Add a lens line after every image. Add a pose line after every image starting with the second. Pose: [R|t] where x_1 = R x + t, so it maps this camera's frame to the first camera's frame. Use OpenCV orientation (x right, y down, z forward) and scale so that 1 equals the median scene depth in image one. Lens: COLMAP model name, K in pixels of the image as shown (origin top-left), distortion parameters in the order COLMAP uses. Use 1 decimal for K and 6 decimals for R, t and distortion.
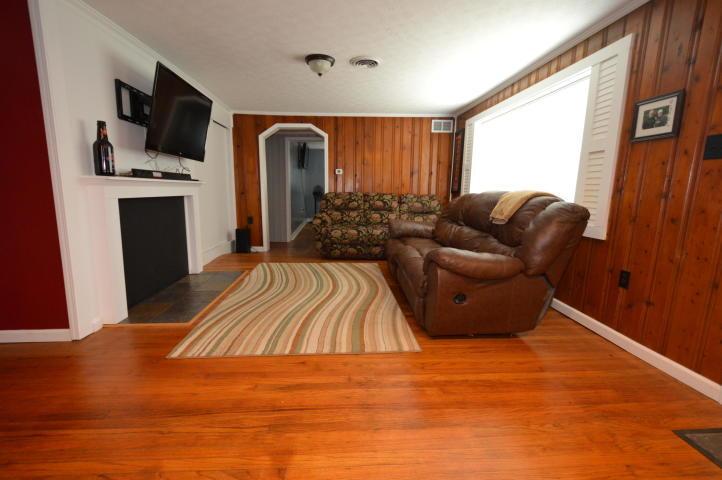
lens RADIAL K [[324.2, 0, 360.3], [0, 324.2, 239.2], [0, 0, 1]] dist [0.005874, -0.004451]
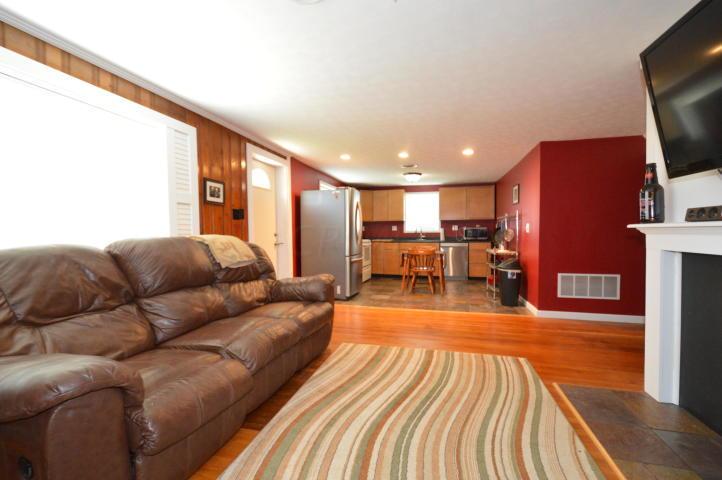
lens RADIAL K [[324.2, 0, 358.5], [0, 324.2, 241.1], [0, 0, 1]] dist [0.005874, -0.004451]
pose [[-0.949382, -0.015364, 0.313746, -0.343501], [0.043137, 0.982964, 0.178665, -0.379685], [-0.311146, 0.183155, -0.932546, 2.332465]]
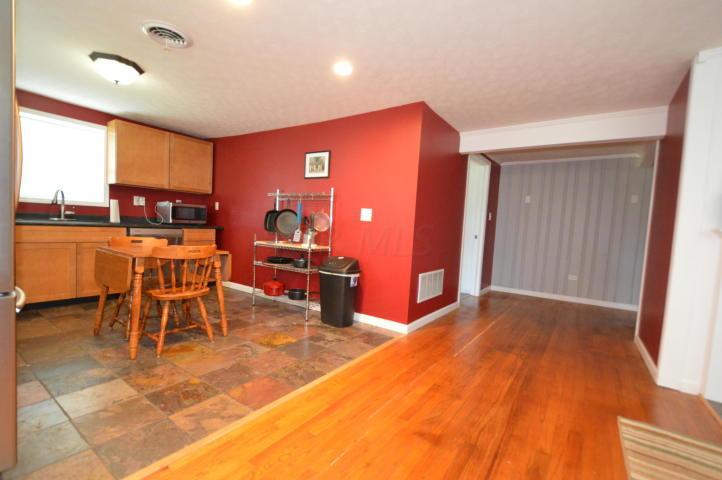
lens RADIAL K [[324.2, 0, 363.9], [0, 324.2, 241.8], [0, 0, 1]] dist [0.005874, -0.004451]
pose [[-0.612814, -0.005883, -0.790205, 0.561565], [-0.185611, 0.973068, 0.136700, -0.105656], [0.768119, 0.230443, -0.597402, 0.859513]]
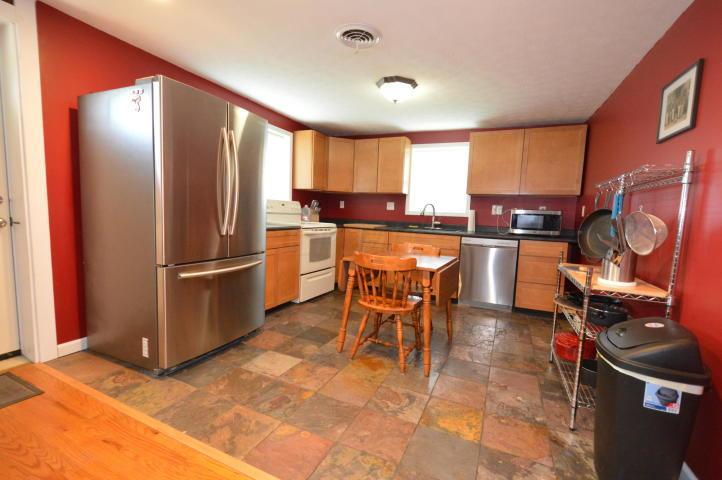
lens RADIAL K [[324.2, 0, 358.4], [0, 324.2, 242.2], [0, 0, 1]] dist [0.005874, -0.004451]
pose [[-0.880934, -0.093045, 0.464001, -0.422872], [0.021657, 0.971527, 0.235936, -0.105788], [-0.472742, 0.217893, -0.853837, 0.603895]]
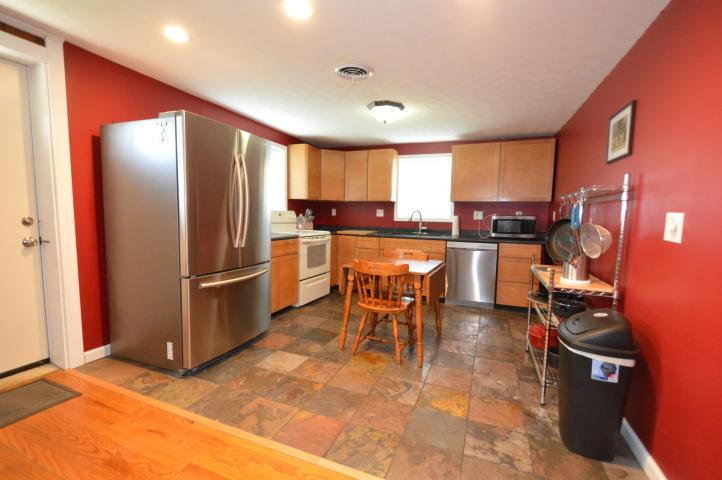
lens RADIAL K [[324.2, 0, 358.3], [0, 324.2, 242.7], [0, 0, 1]] dist [0.005874, -0.004451]
pose [[-0.901985, -0.069547, 0.426129, -0.443309], [0.034730, 0.972058, 0.232159, -0.165870], [-0.430368, 0.224204, -0.874366, 0.742217]]
